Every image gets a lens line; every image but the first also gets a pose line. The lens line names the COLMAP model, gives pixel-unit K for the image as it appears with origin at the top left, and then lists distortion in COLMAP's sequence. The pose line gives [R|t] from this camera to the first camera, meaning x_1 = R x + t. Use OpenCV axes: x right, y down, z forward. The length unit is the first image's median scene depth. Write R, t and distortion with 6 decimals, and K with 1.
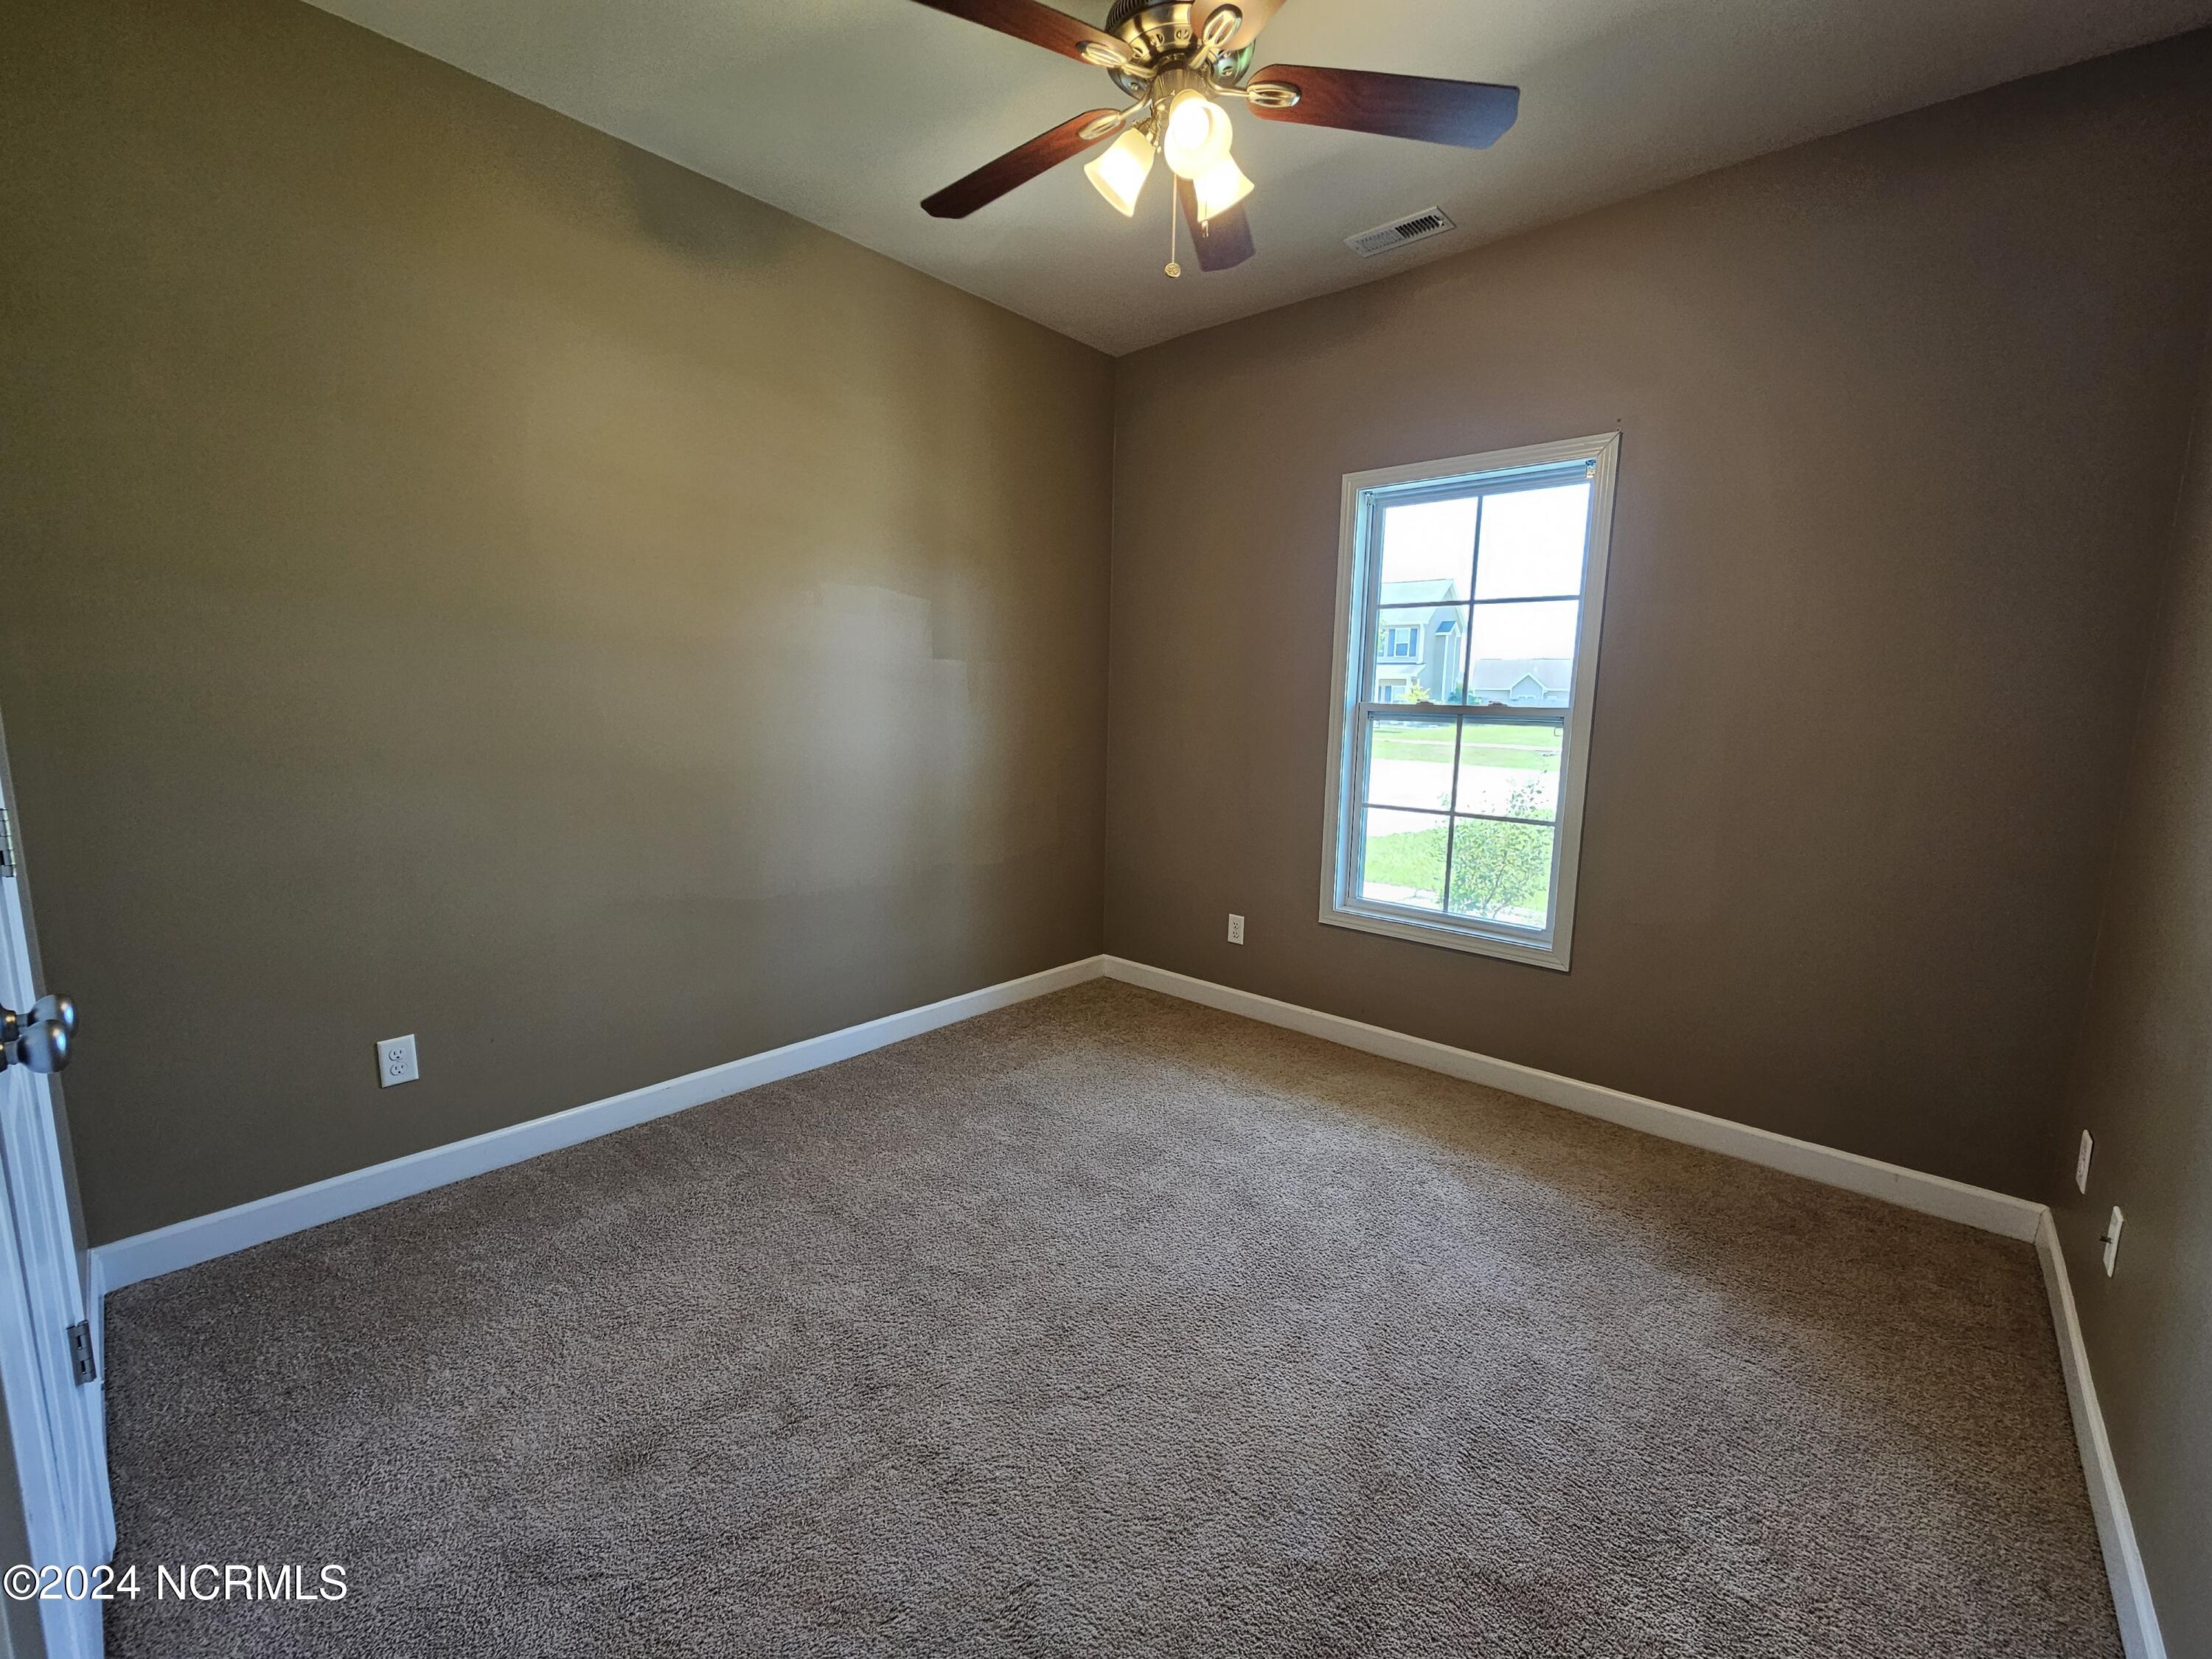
lens RADIAL K [[918.7, 0, 1097.0], [0, 918.7, 822.5], [0, 0, 1]] dist [0.003770, 0.000062]
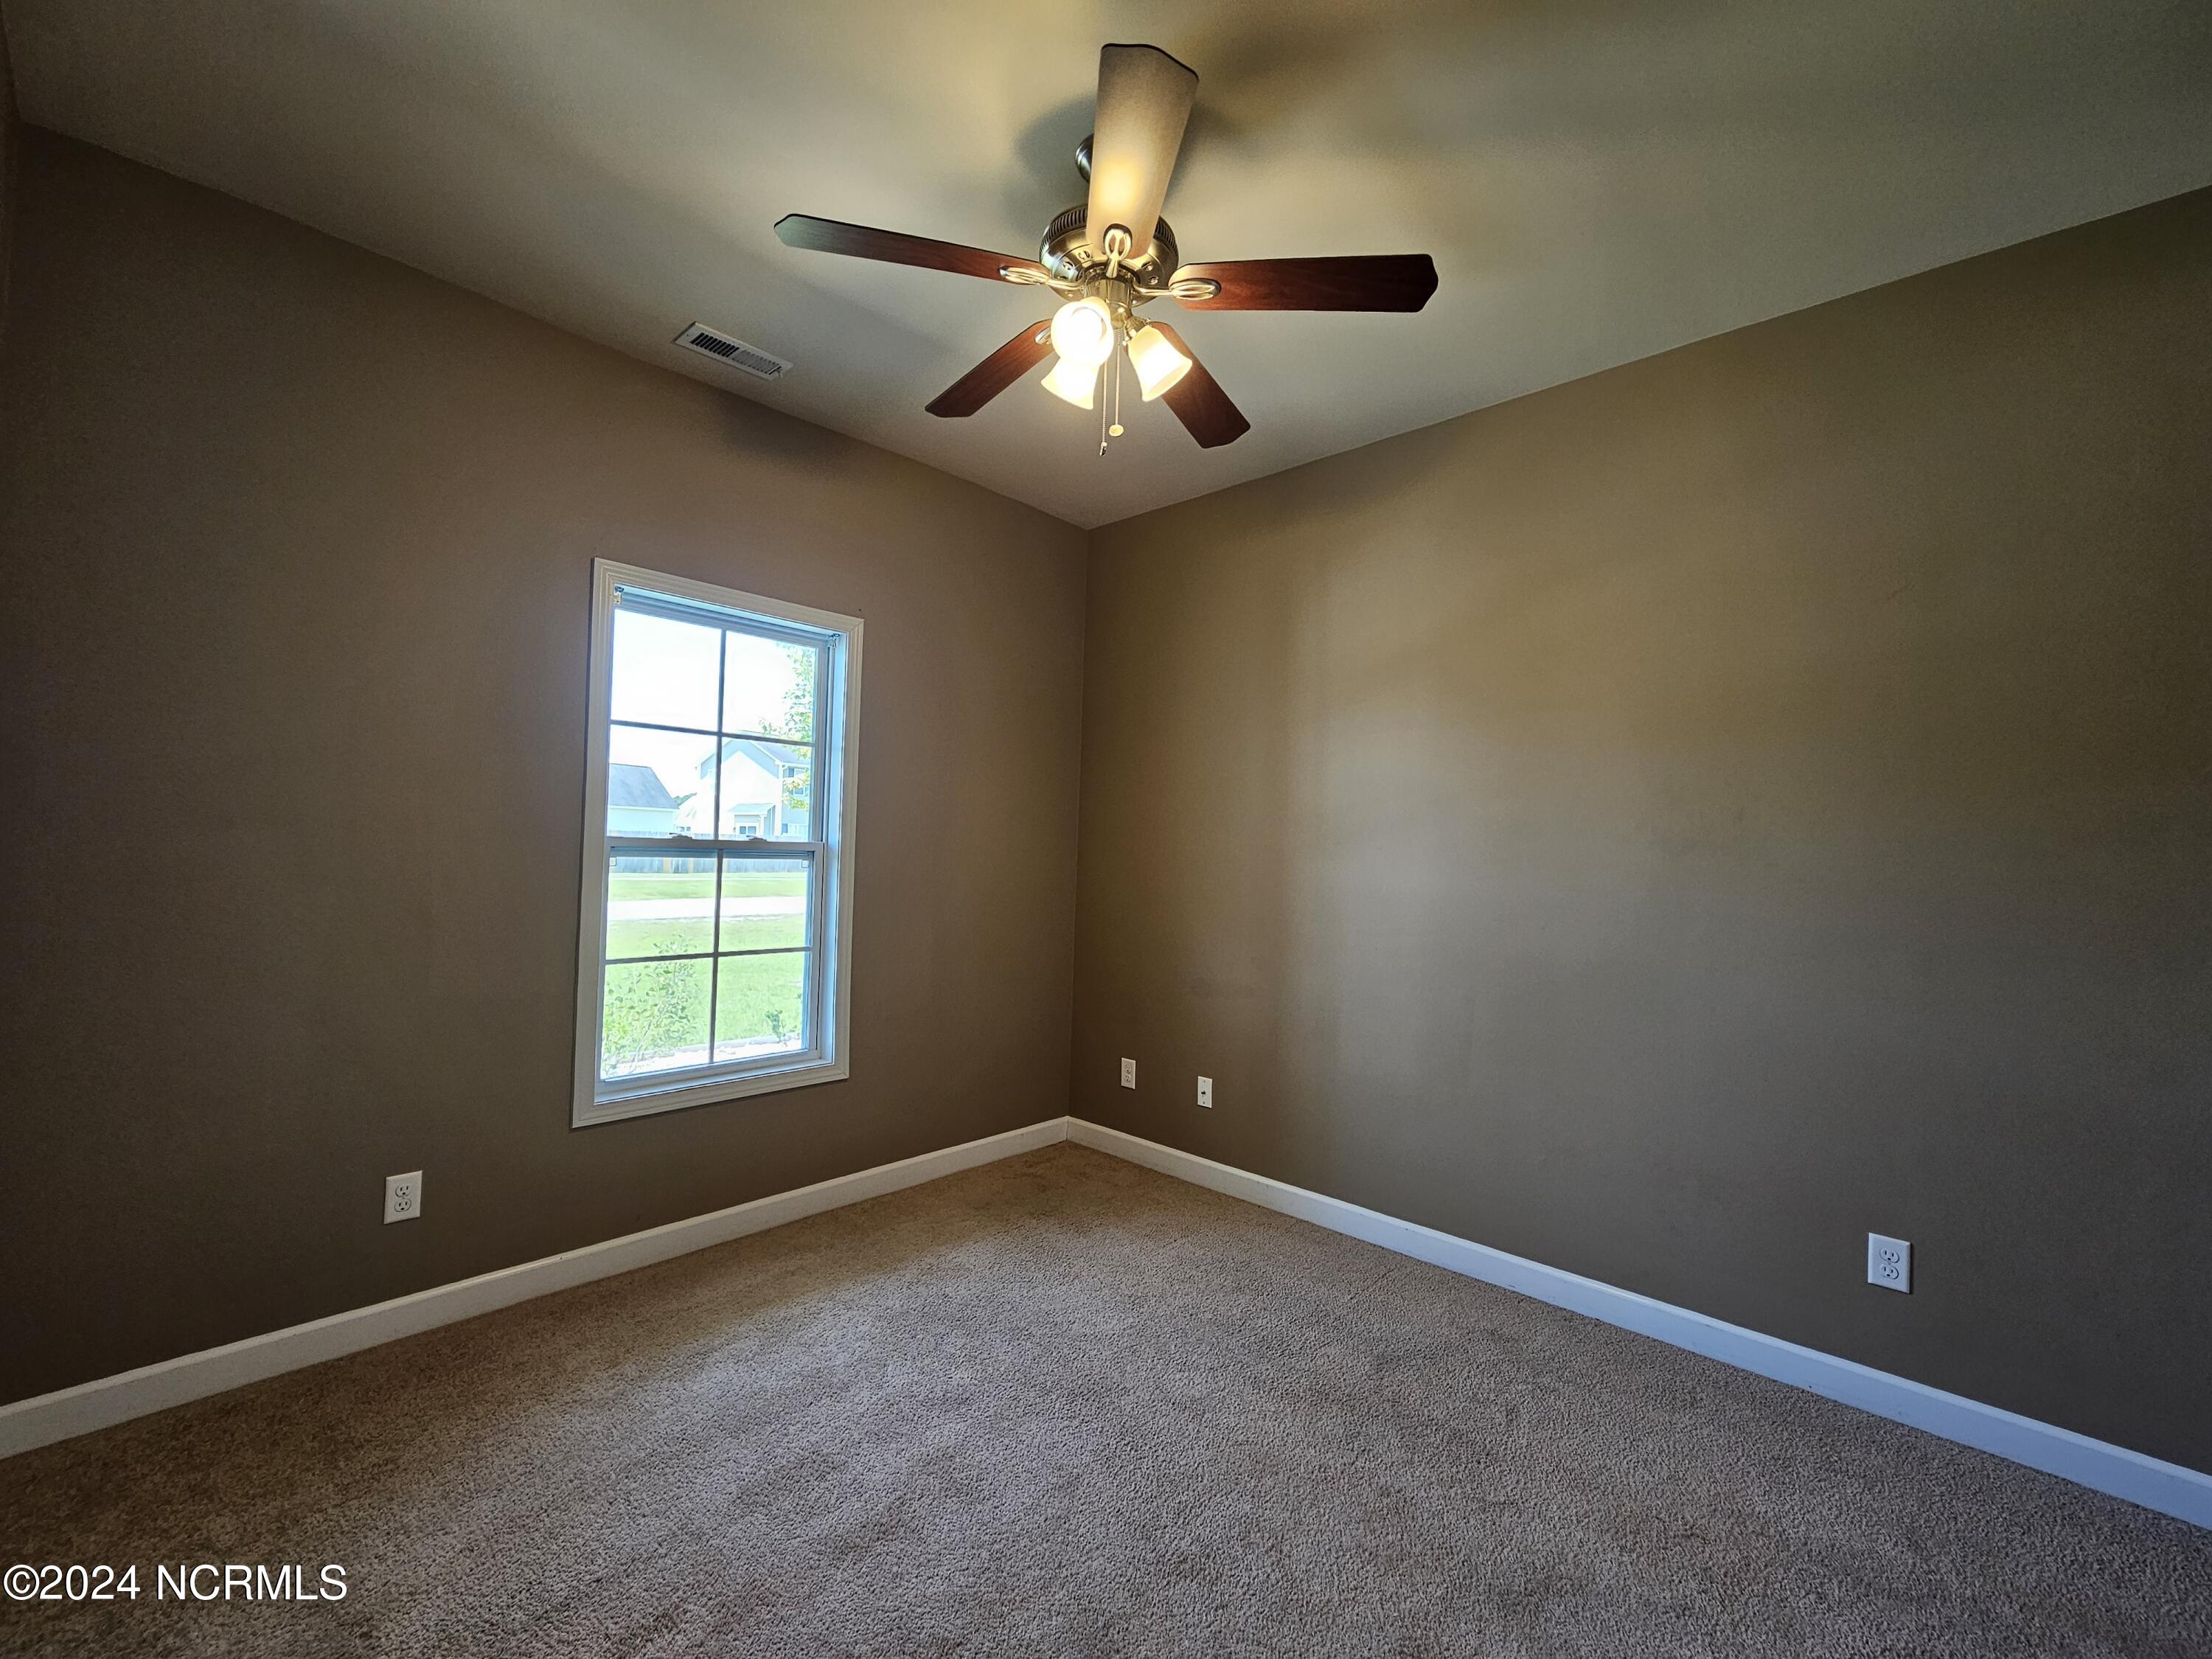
lens RADIAL K [[926.7, 0, 1110.7], [0, 926.7, 822.0], [0, 0, 1]] dist [0.027566, 0.000032]
pose [[0.021259, 0.016932, 0.999631, -0.614834], [0.121257, 0.992432, -0.019389, -0.084463], [-0.992393, 0.121624, 0.019045, 0.632268]]
